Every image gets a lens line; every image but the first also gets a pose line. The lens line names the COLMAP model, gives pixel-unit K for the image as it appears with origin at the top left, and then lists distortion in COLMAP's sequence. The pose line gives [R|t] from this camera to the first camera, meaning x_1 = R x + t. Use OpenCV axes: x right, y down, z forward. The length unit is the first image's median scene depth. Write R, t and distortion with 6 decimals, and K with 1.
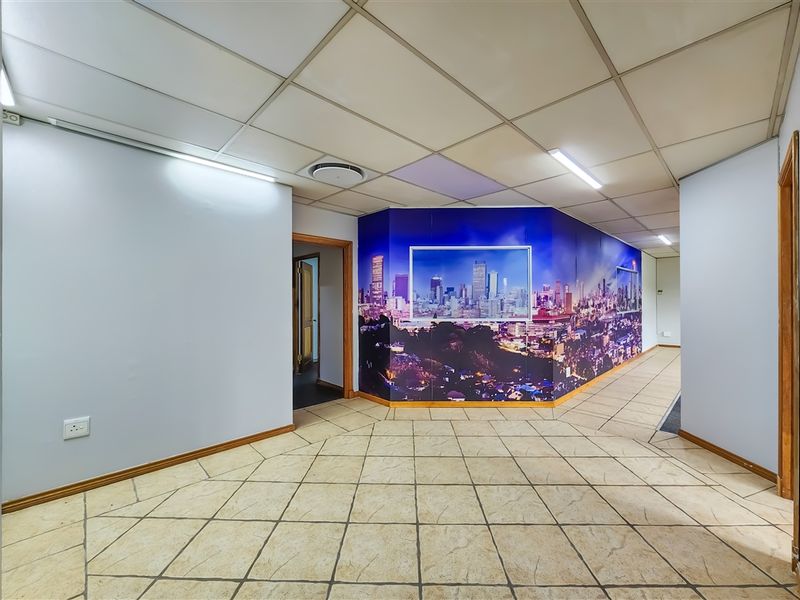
lens RADIAL K [[329.8, 0, 398.0], [0, 329.8, 300.7], [0, 0, 1]] dist [0.000089, -0.000098]
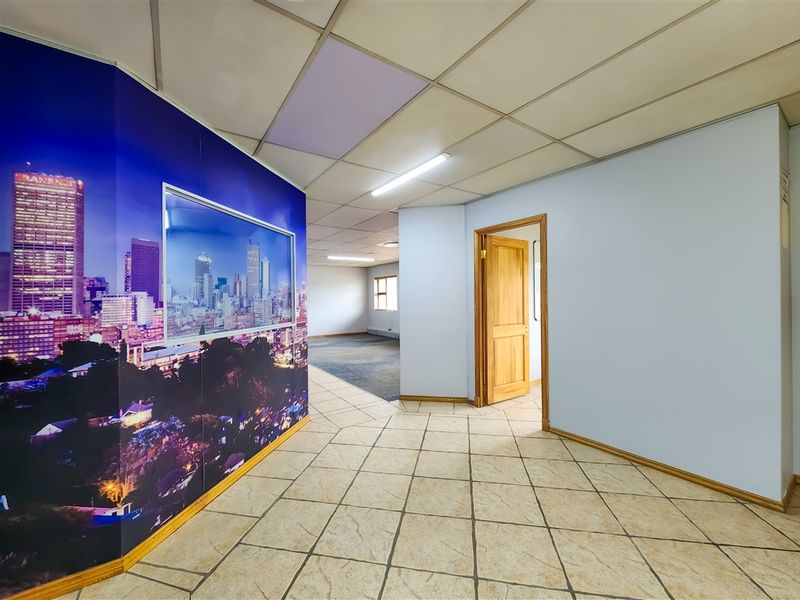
lens RADIAL K [[329.8, 0, 401.0], [0, 329.8, 298.8], [0, 0, 1]] dist [0.000089, -0.000098]
pose [[0.159118, 0.000032, 0.987260, -0.359439], [0.013370, 0.999908, -0.002188, 0.001577], [-0.987169, 0.013548, 0.159103, 0.603380]]
